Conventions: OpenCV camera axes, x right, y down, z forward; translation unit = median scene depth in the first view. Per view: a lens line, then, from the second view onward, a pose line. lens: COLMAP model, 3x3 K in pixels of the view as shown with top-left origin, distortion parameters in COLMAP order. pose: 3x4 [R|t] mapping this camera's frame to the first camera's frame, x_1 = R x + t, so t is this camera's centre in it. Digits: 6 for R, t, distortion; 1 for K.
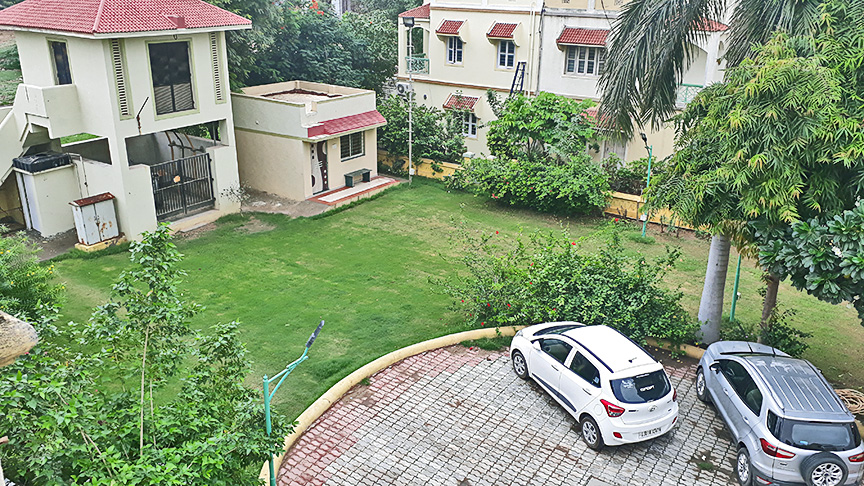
lens RADIAL K [[687.4, 0, 432.0], [0, 687.4, 243.0], [0, 0, 1]] dist [-0.000751, -0.001739]
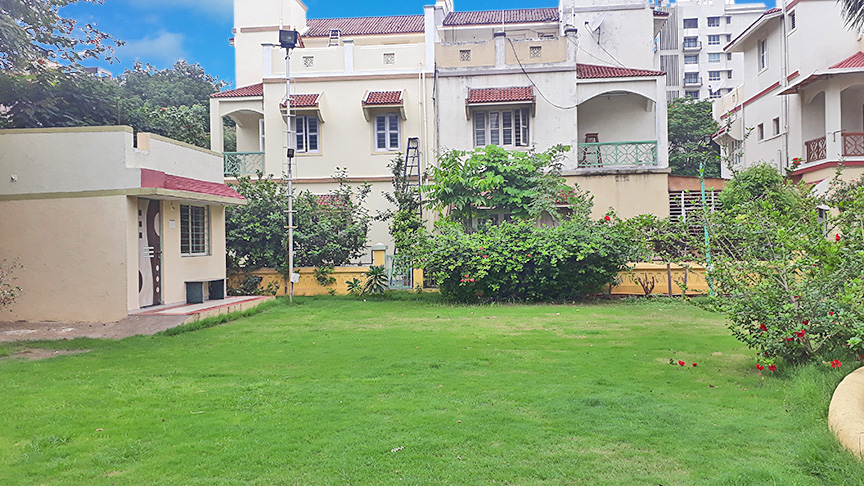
lens RADIAL K [[692.2, 0, 432.0], [0, 692.2, 243.0], [0, 0, 1]] dist [0.101445, -0.001649]
pose [[0.889948, -0.024368, 0.455410, -0.199544], [0.185470, 0.931604, -0.312593, 0.082336], [-0.416644, 0.362656, 0.833599, 0.416536]]
